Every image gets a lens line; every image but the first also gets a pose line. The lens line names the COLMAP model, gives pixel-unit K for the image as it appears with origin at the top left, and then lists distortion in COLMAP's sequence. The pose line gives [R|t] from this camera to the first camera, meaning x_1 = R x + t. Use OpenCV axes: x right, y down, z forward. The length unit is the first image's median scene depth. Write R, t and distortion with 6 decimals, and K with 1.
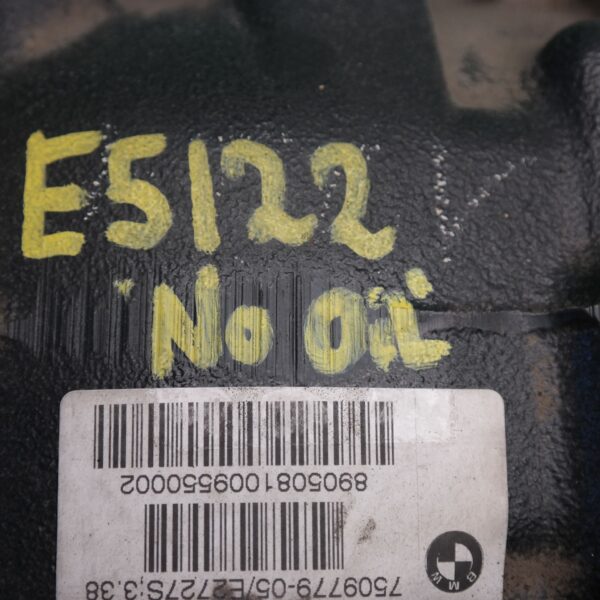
lens RADIAL K [[1464.2, 0, 300.0], [0, 1464.2, 300.0], [0, 0, 1]] dist [0.009092, -0.053570]
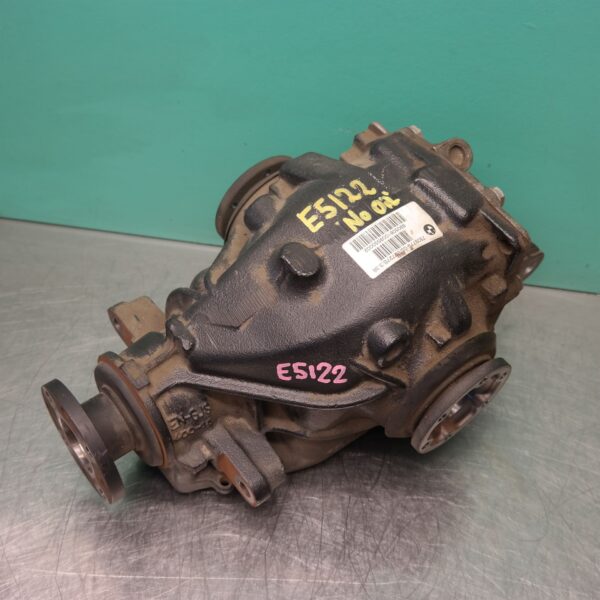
lens RADIAL K [[793.8, 0, 300.0], [0, 793.8, 300.0], [0, 0, 1]] dist [-0.003131, -0.010830]
pose [[0.798896, -0.529357, 0.285562, -1.069596], [0.591612, 0.777193, -0.214399, 0.653550], [-0.108443, 0.340225, 0.934070, -1.246776]]
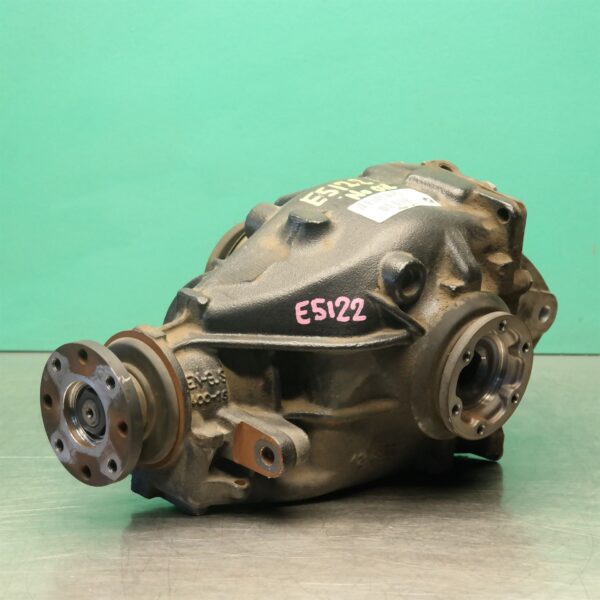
lens RADIAL K [[1610.0, 0, 300.0], [0, 1610.0, 300.0], [0, 0, 1]] dist [0.423428, 0.187215]
pose [[0.731870, -0.316541, 0.603464, -3.578624], [0.668660, 0.504317, -0.546405, 3.016314], [-0.131378, 0.803409, 0.580752, -1.813166]]
